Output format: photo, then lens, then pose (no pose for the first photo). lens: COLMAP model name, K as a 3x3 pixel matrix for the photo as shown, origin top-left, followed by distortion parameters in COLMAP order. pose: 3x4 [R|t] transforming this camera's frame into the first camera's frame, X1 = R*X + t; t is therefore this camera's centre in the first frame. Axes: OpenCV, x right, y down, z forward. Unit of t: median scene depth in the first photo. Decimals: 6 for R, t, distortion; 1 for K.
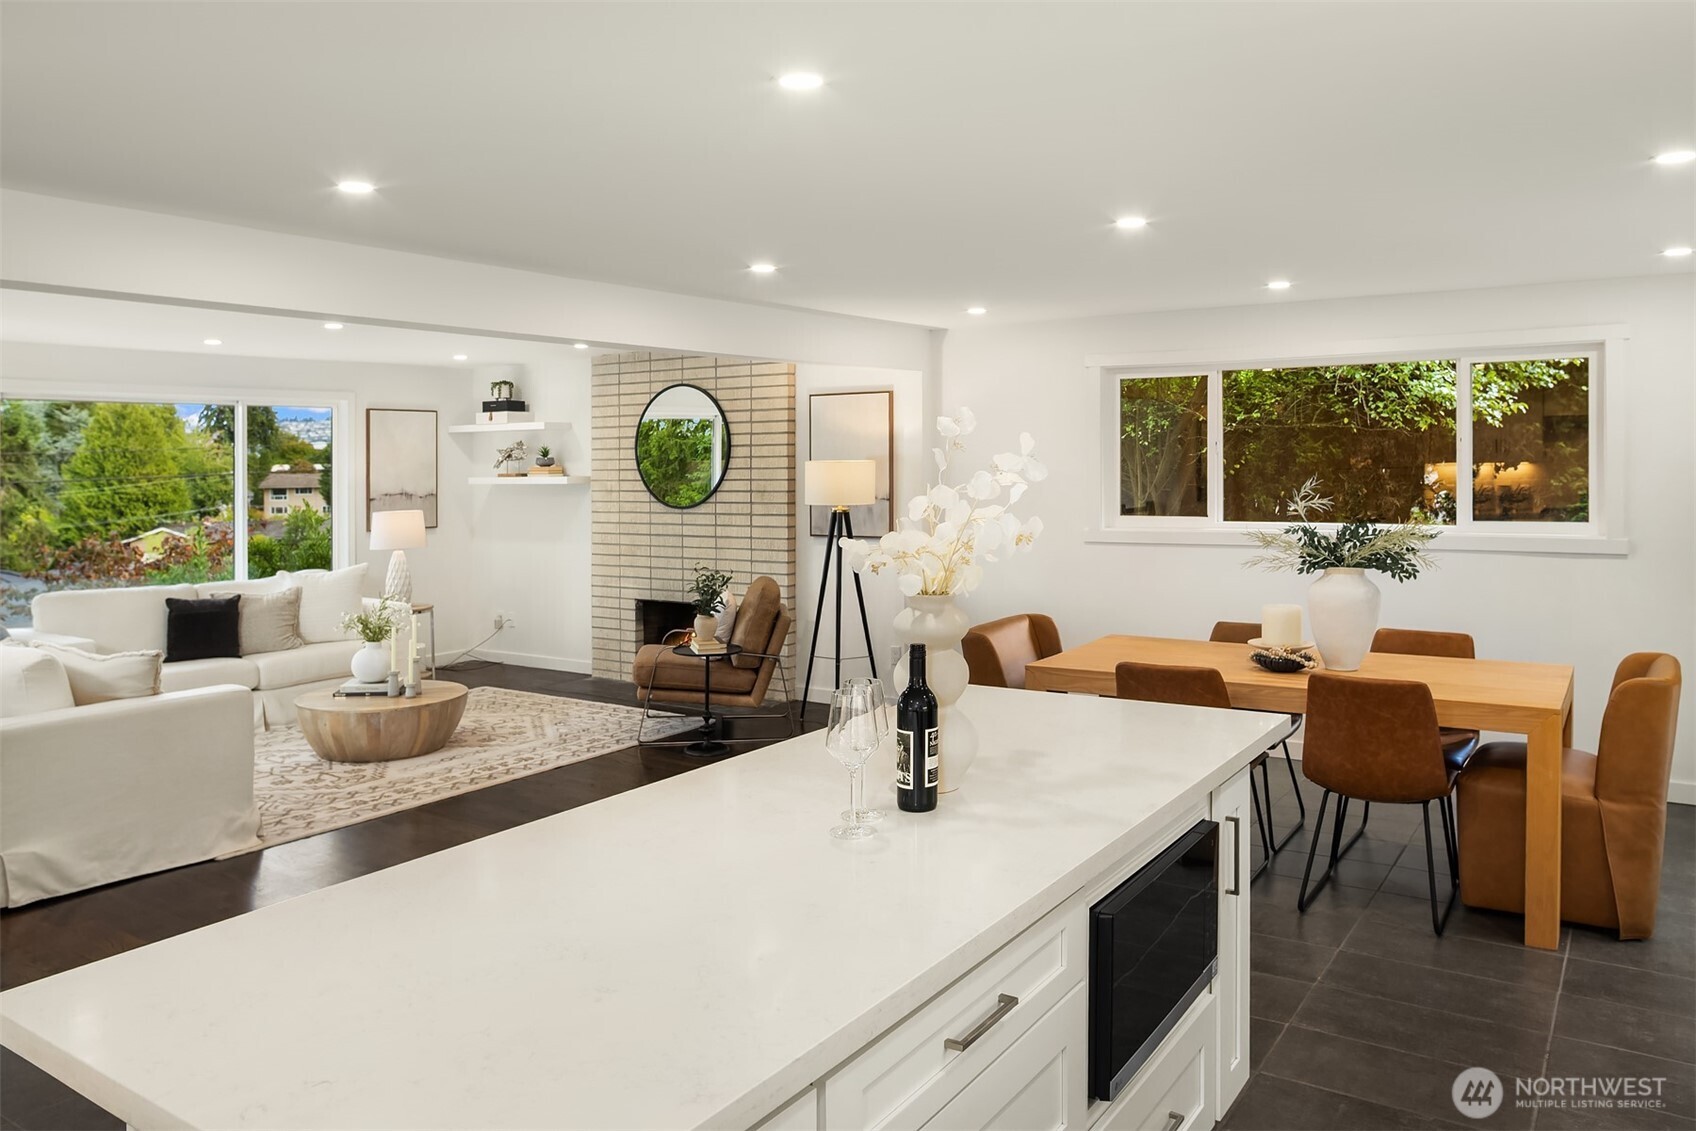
lens RADIAL K [[1178.4, 0, 864.9], [0, 1178.4, 433.3], [0, 0, 1]] dist [-0.047849, 0.022692]
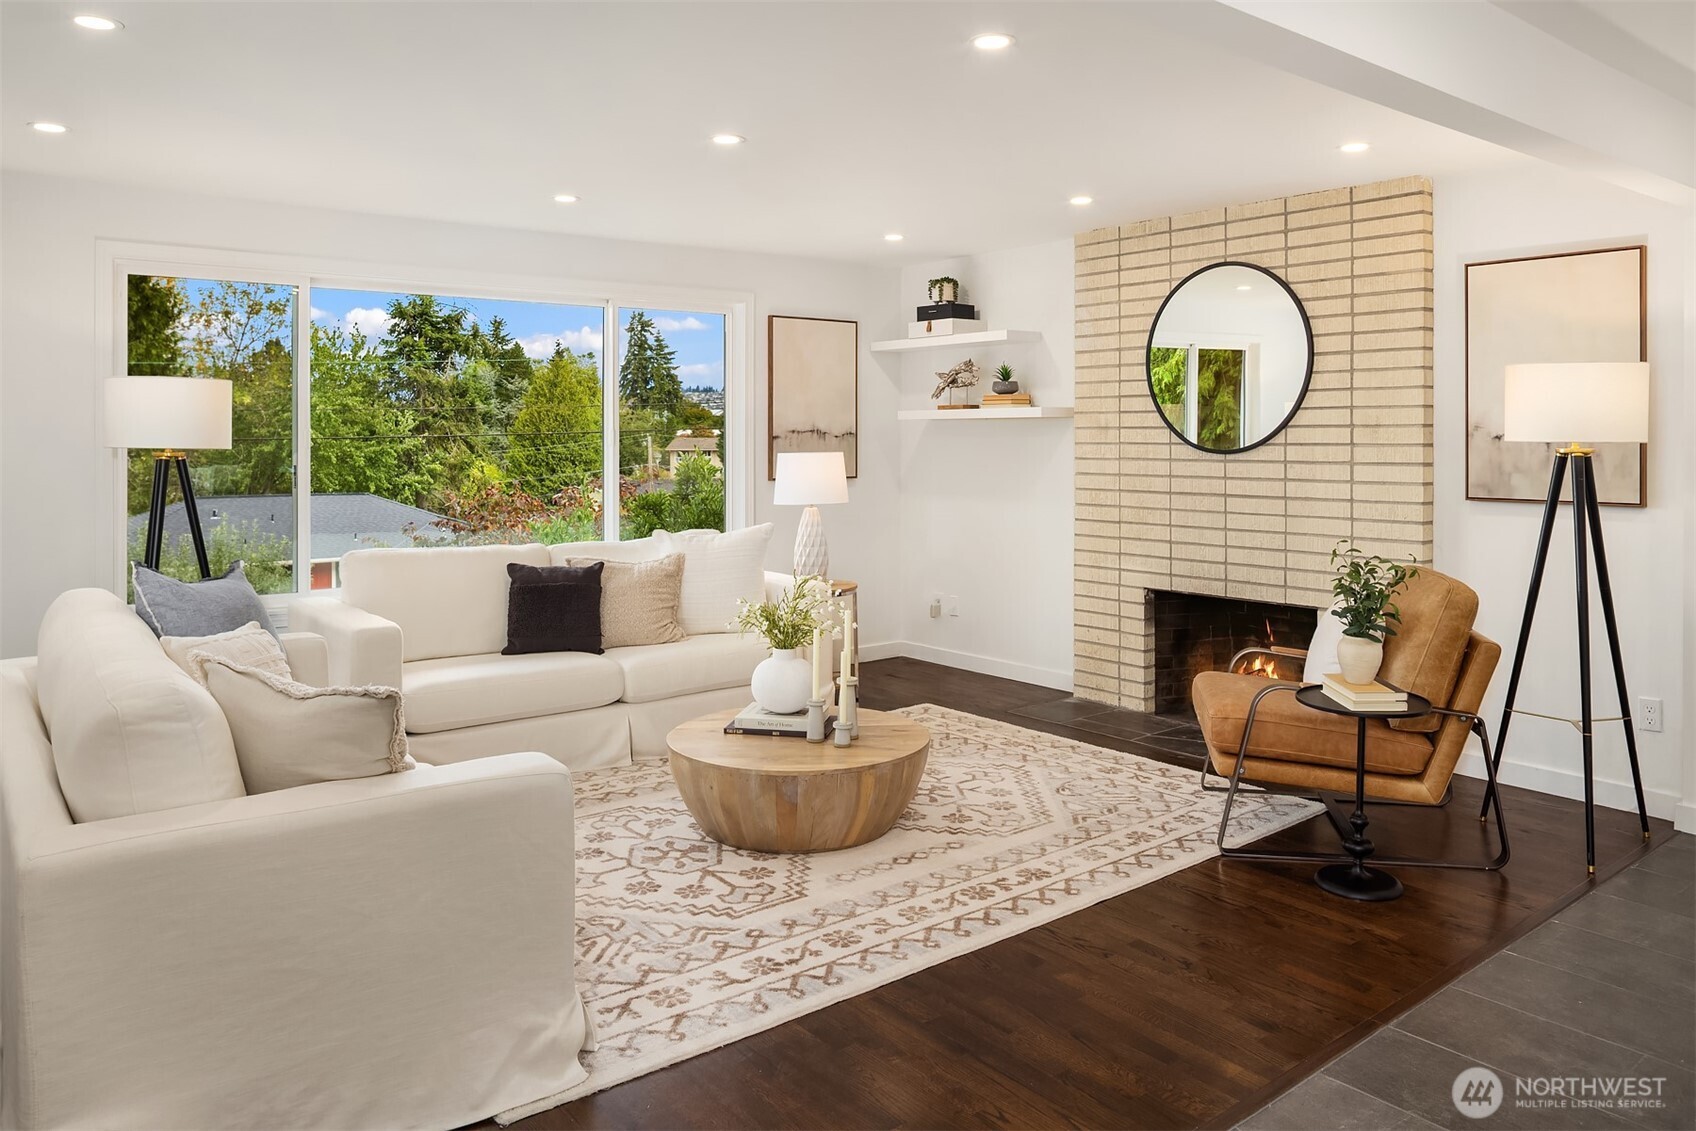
lens RADIAL K [[1178.4, 0, 897.3], [0, 1178.4, 418.5], [0, 0, 1]] dist [-0.047849, 0.022692]
pose [[0.959643, 0.008267, -0.281100, -0.150655], [-0.004225, 0.999879, 0.014982, 0.036523], [0.281190, -0.013189, 0.959561, 0.333800]]
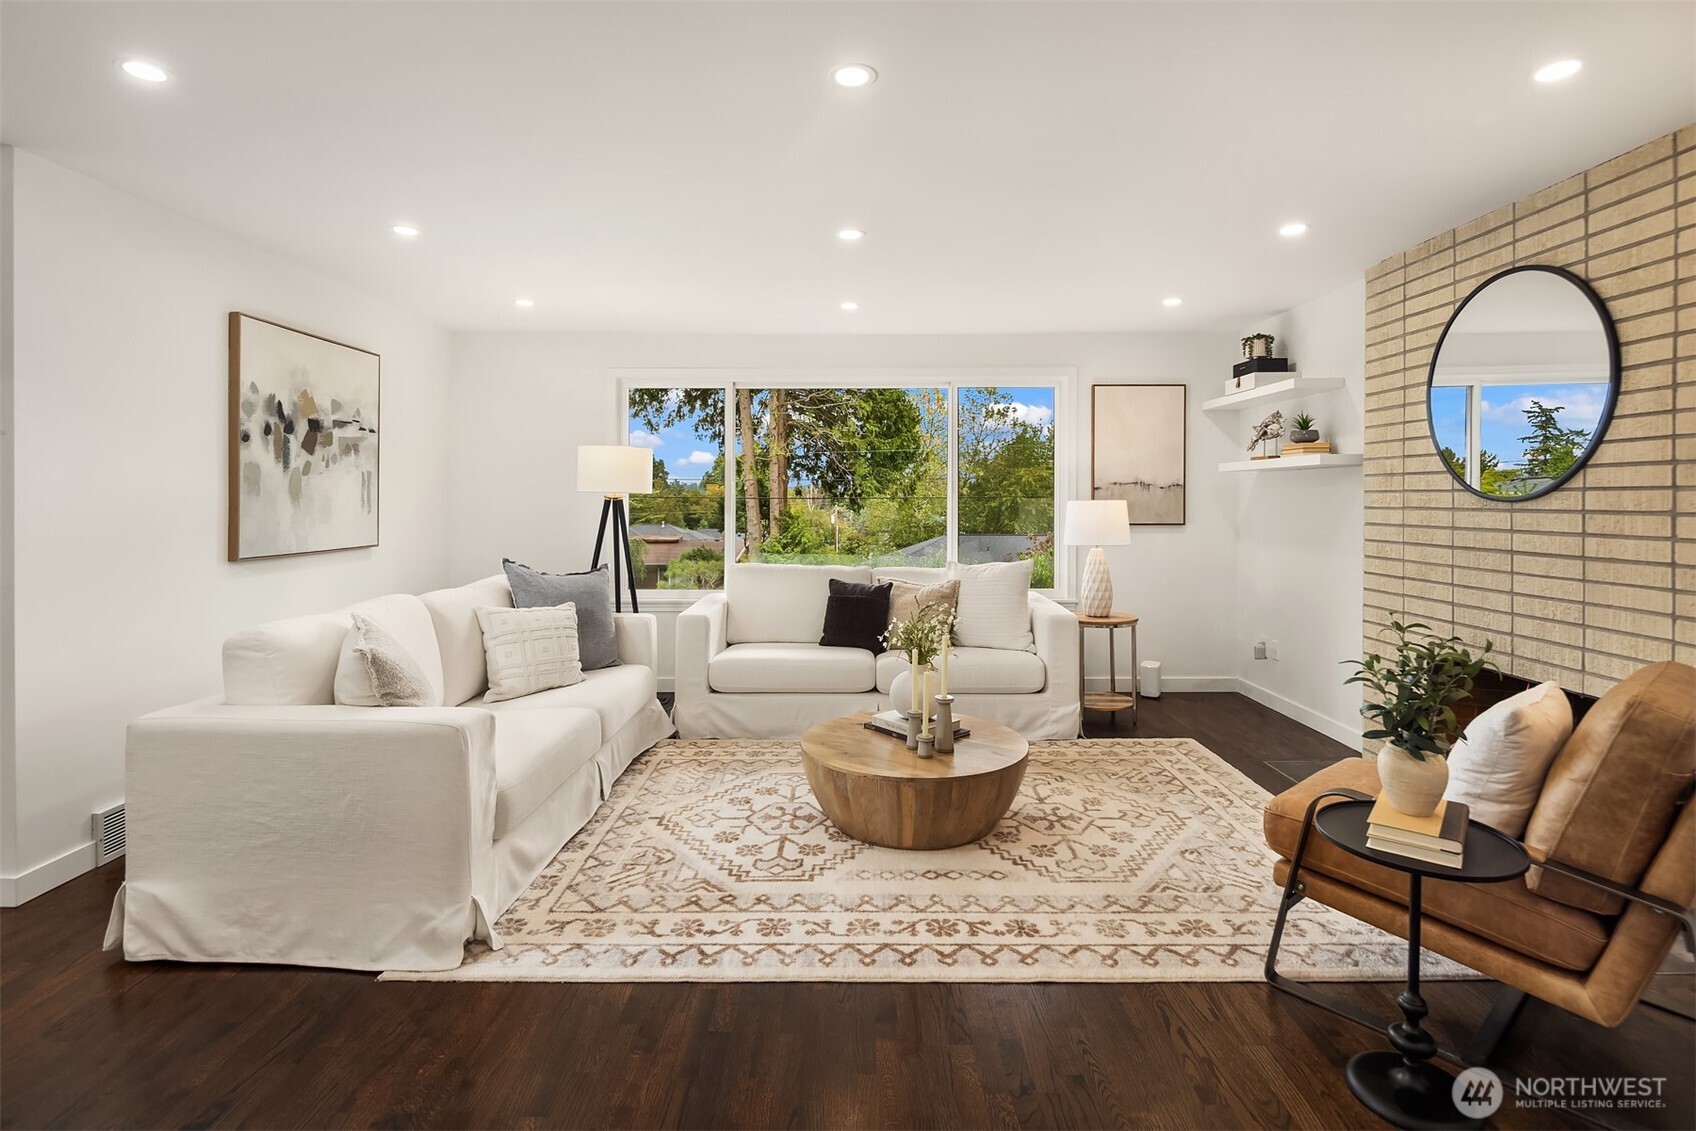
lens RADIAL K [[838.4, 0, 851.7], [0, 838.4, 488.6], [0, 0, 1]] dist [0.003787, -0.004125]
pose [[0.560015, 0.004771, -0.828469, -0.007104], [0.014506, 0.999774, 0.015564, 0.048993], [0.828355, -0.020734, 0.559819, 0.548998]]
